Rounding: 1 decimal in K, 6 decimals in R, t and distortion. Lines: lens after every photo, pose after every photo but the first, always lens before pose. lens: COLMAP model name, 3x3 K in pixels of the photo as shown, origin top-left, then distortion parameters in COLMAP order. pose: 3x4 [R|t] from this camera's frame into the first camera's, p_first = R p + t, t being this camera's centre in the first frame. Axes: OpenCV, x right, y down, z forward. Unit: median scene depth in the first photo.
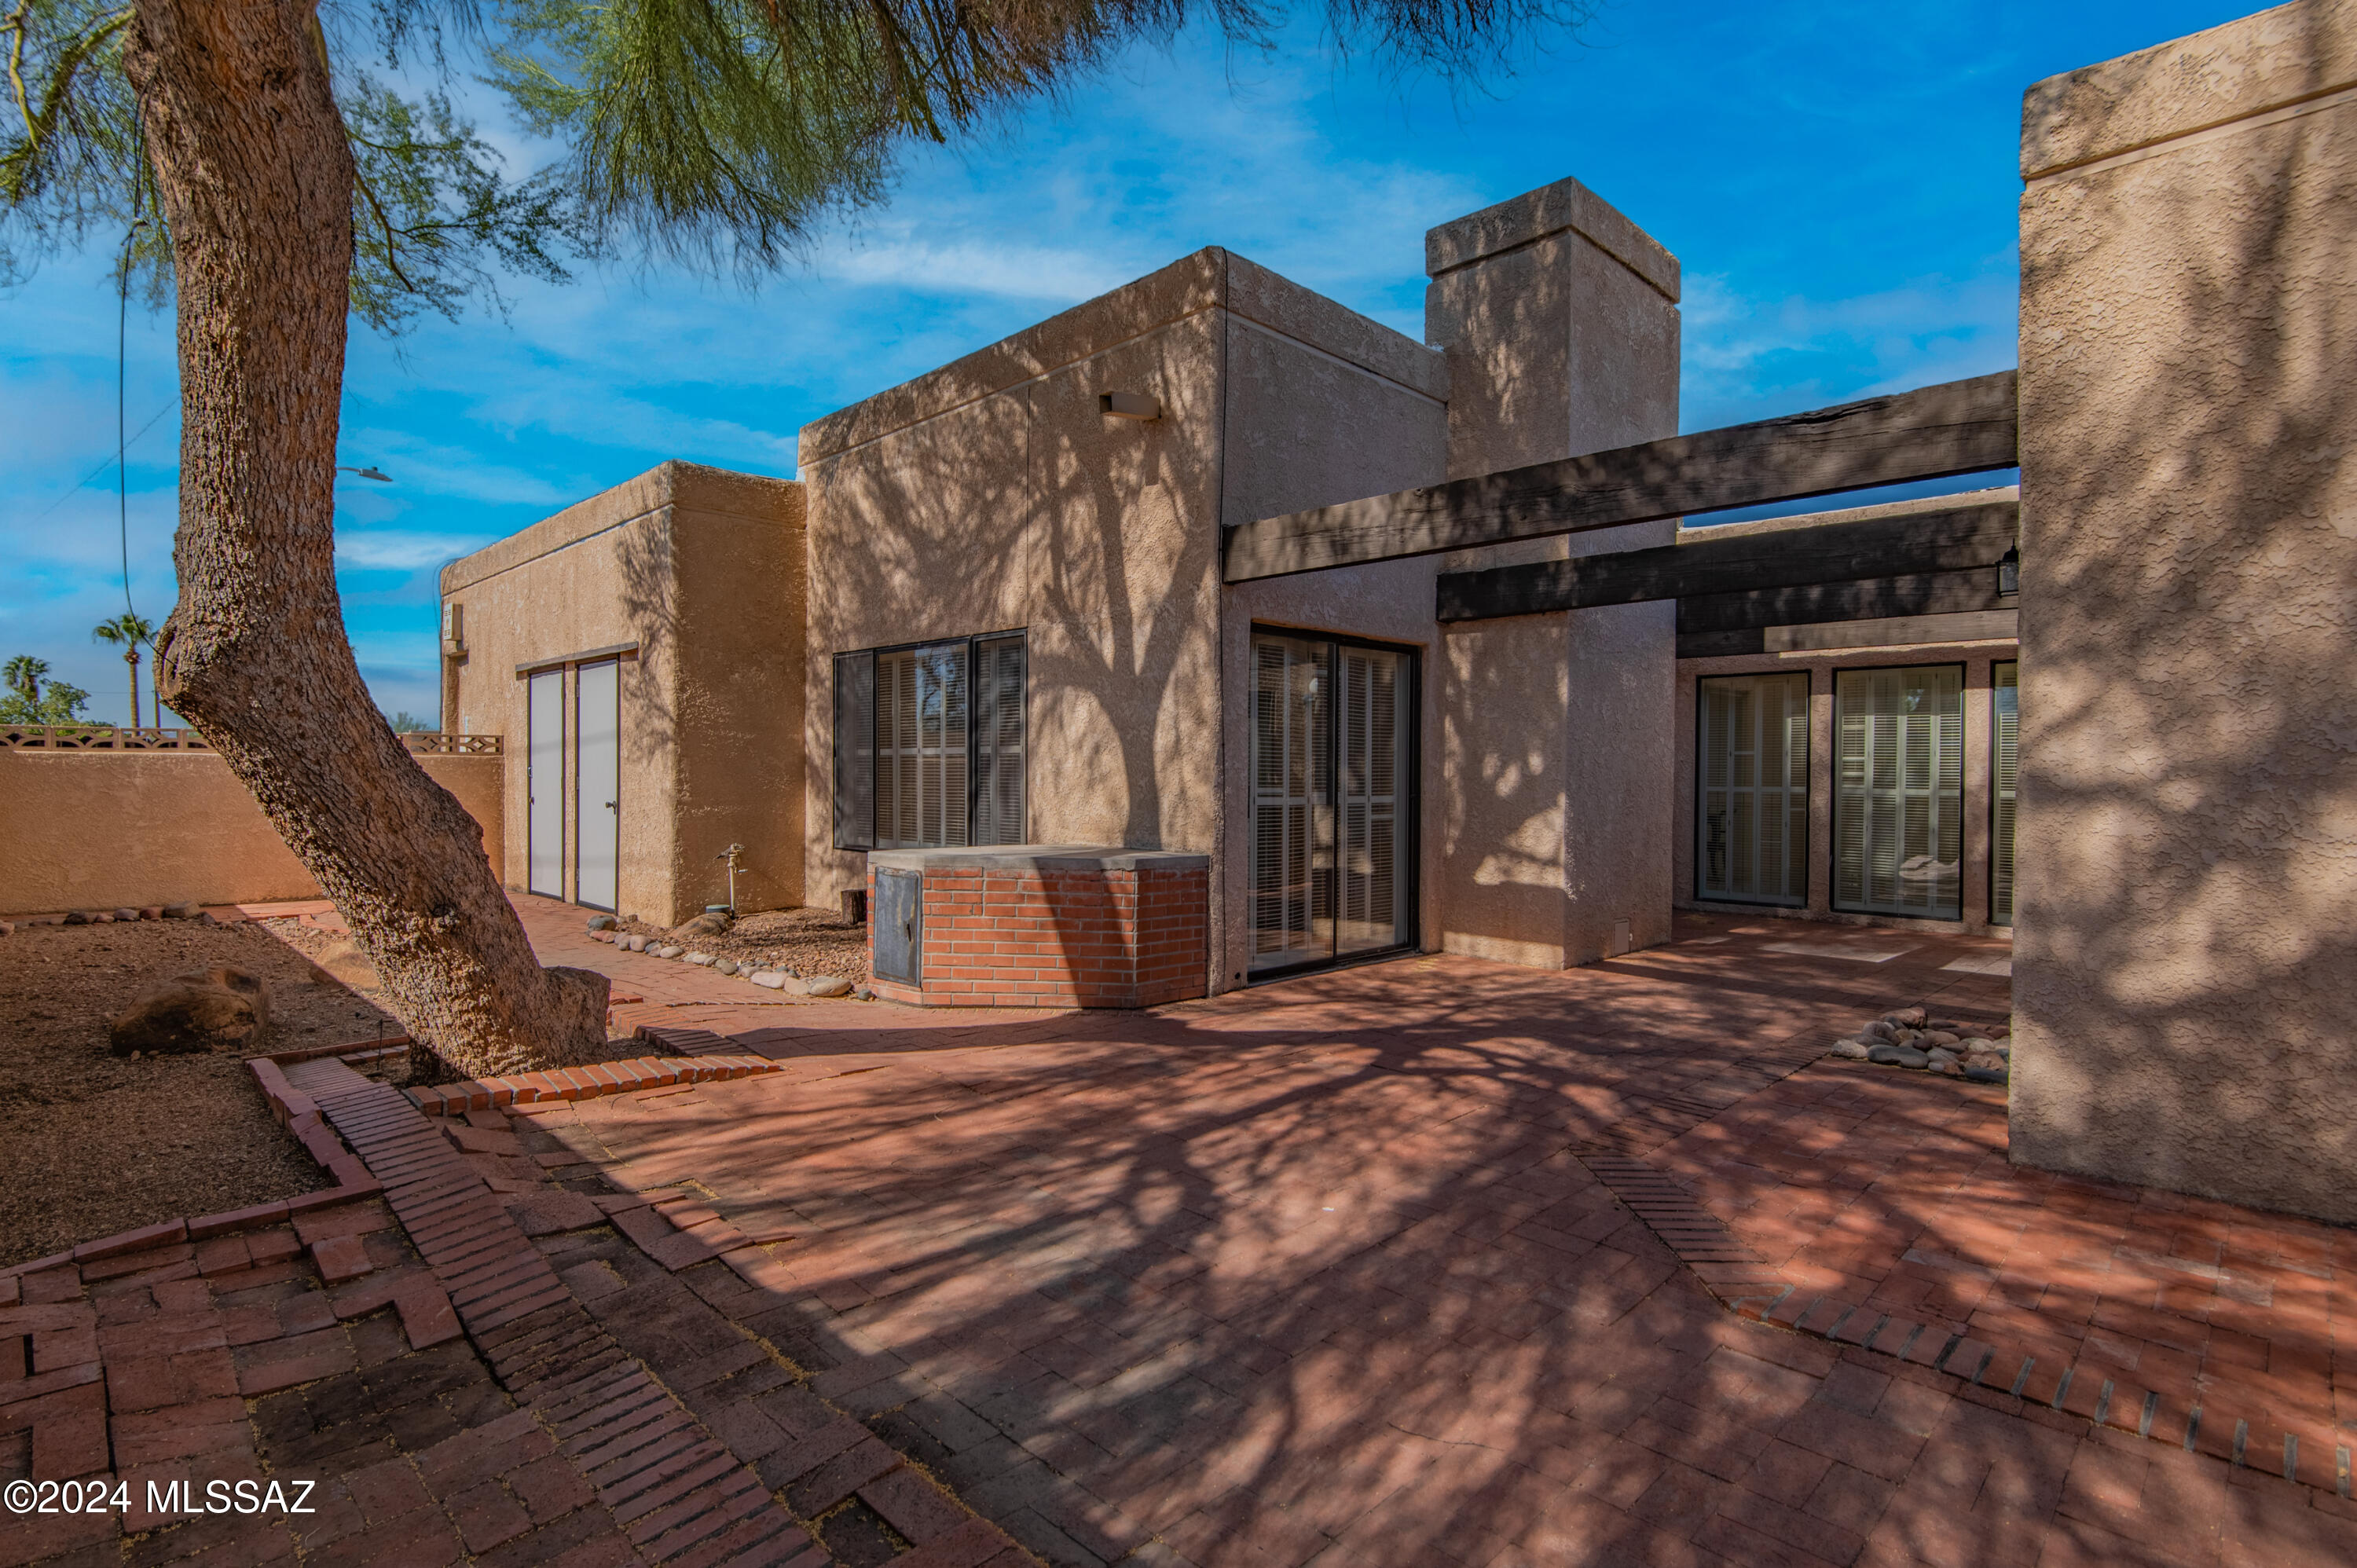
lens RADIAL K [[1160.7, 0, 1171.9], [0, 1160.7, 783.0], [0, 0, 1]] dist [-0.017158, -0.002637]
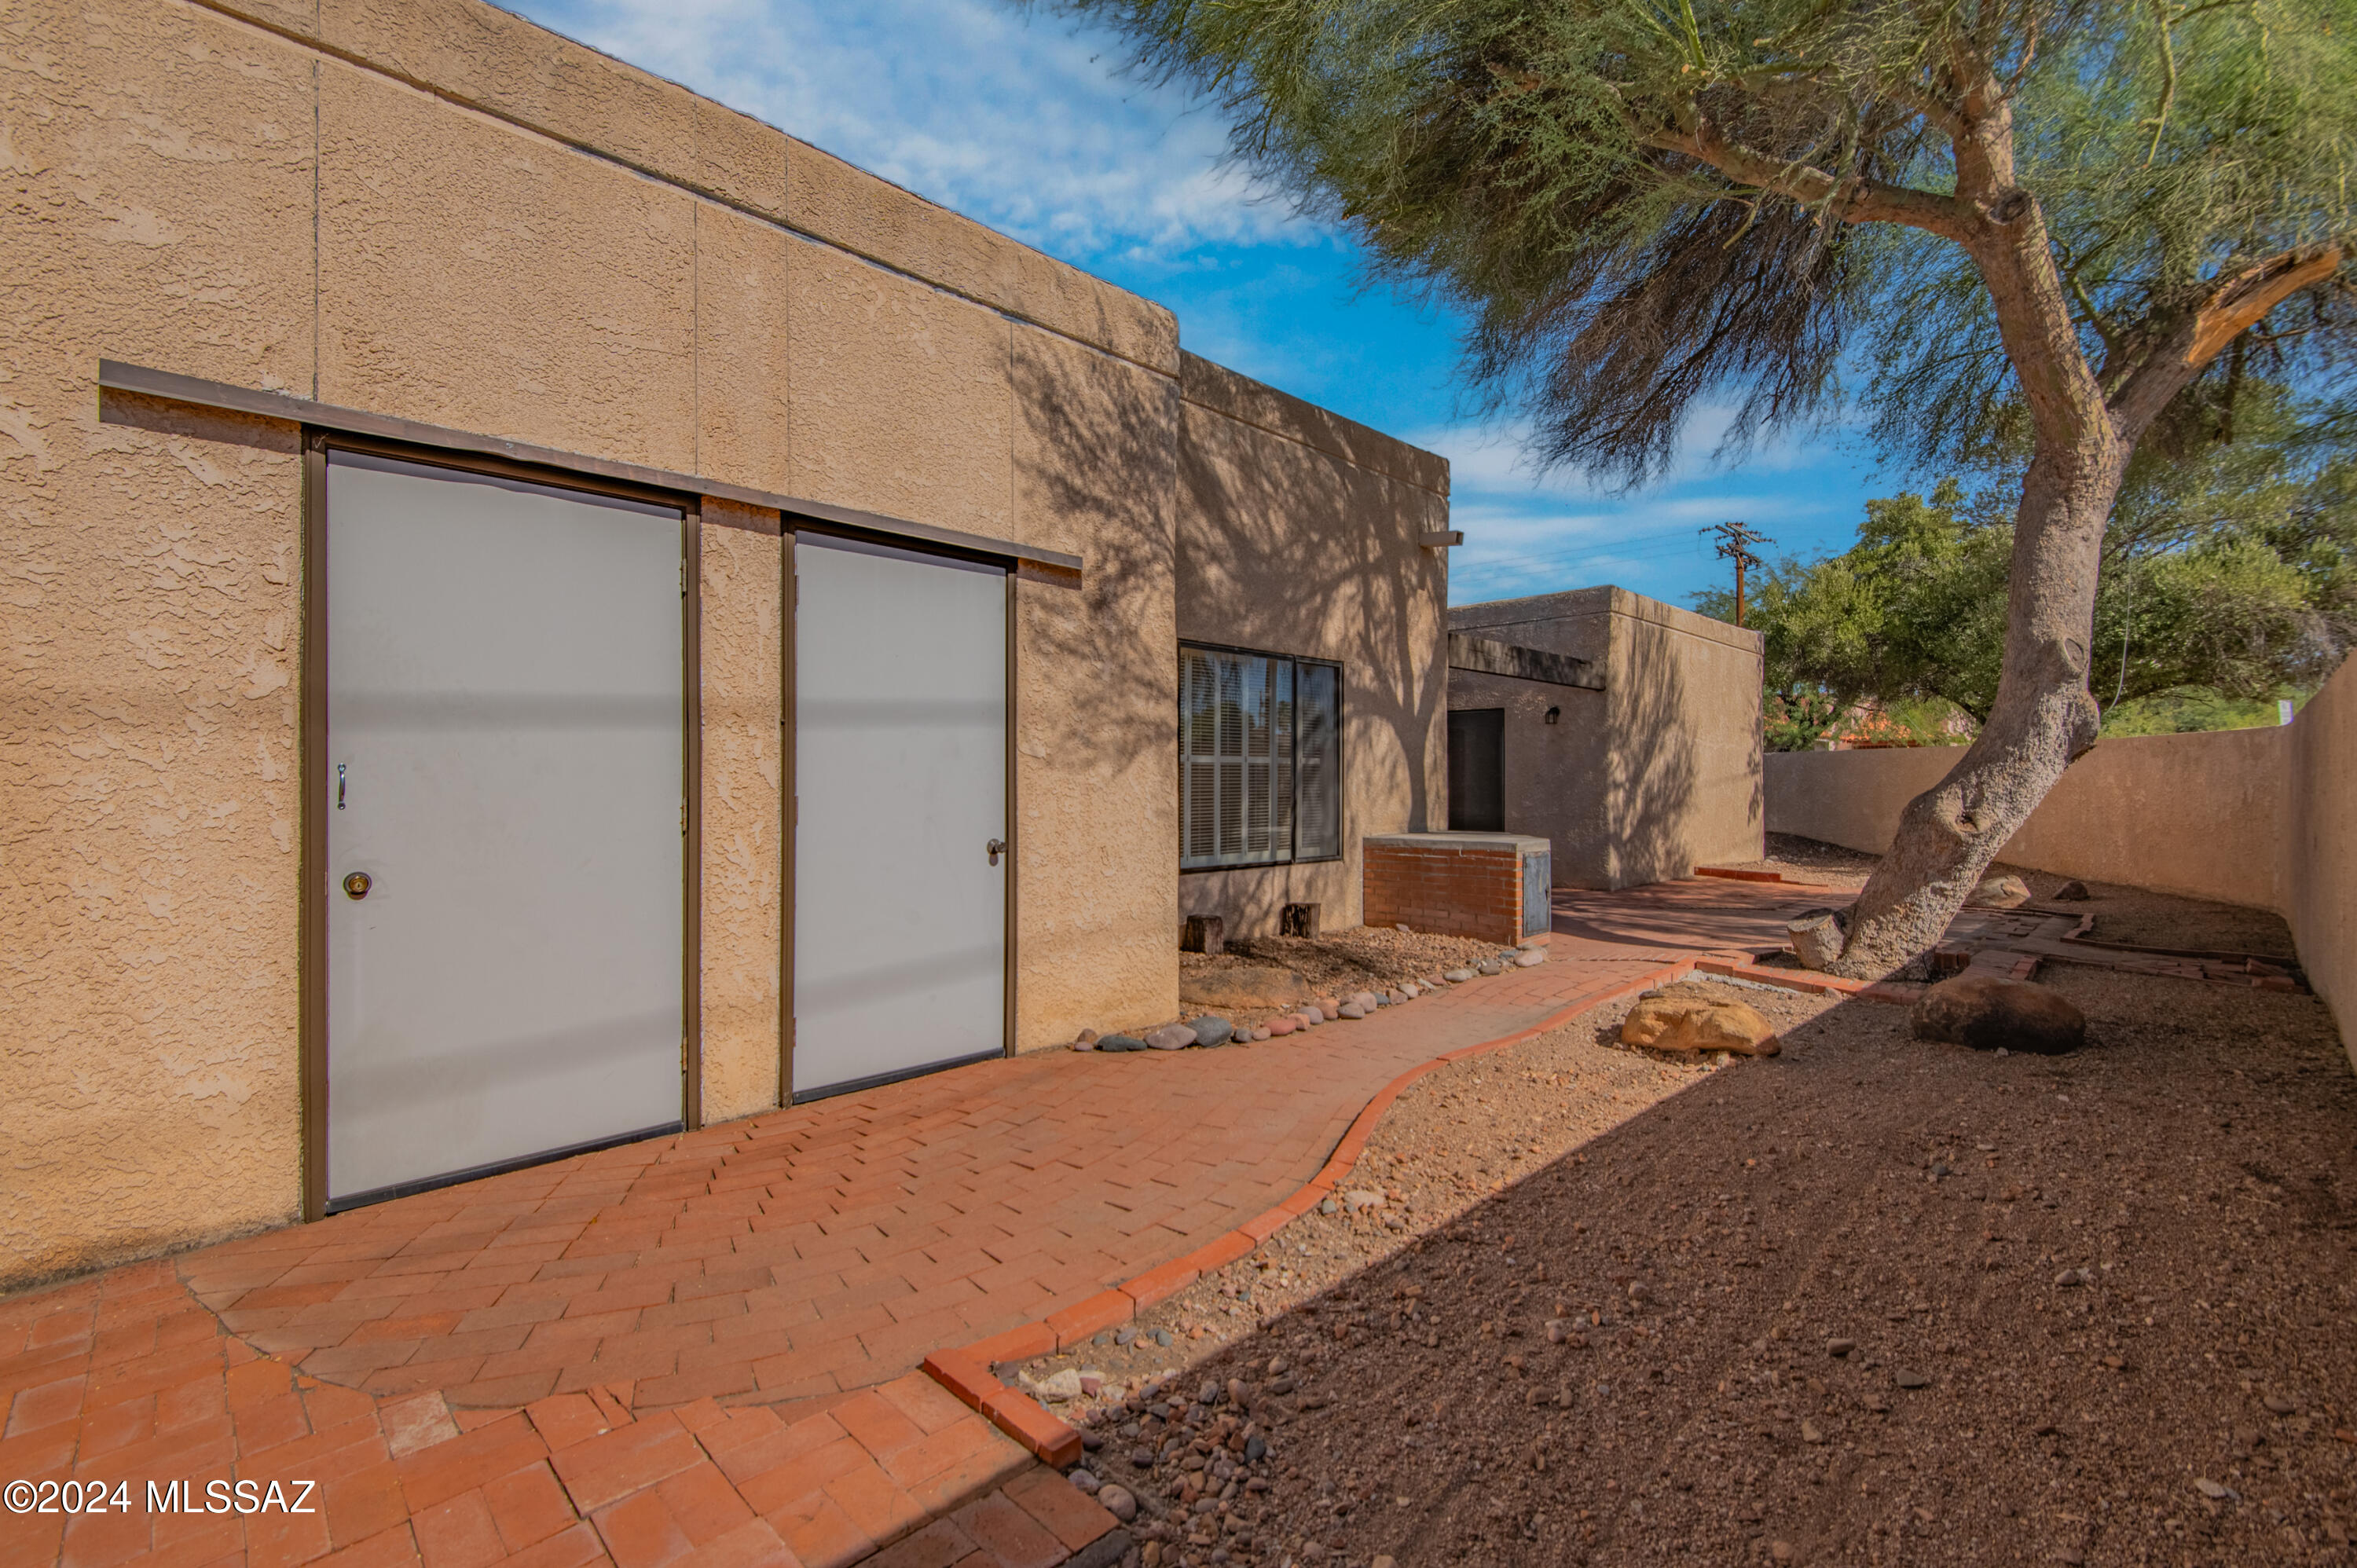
lens RADIAL K [[1057.0, 0, 1174.0], [0, 1057.0, 782.1], [0, 0, 1]] dist [-0.002251, -0.006357]
pose [[-0.010659, -0.004120, 0.999935, -1.232522], [0.010789, 0.999933, 0.004235, -0.015228], [-0.999885, 0.010833, -0.010614, 1.190563]]
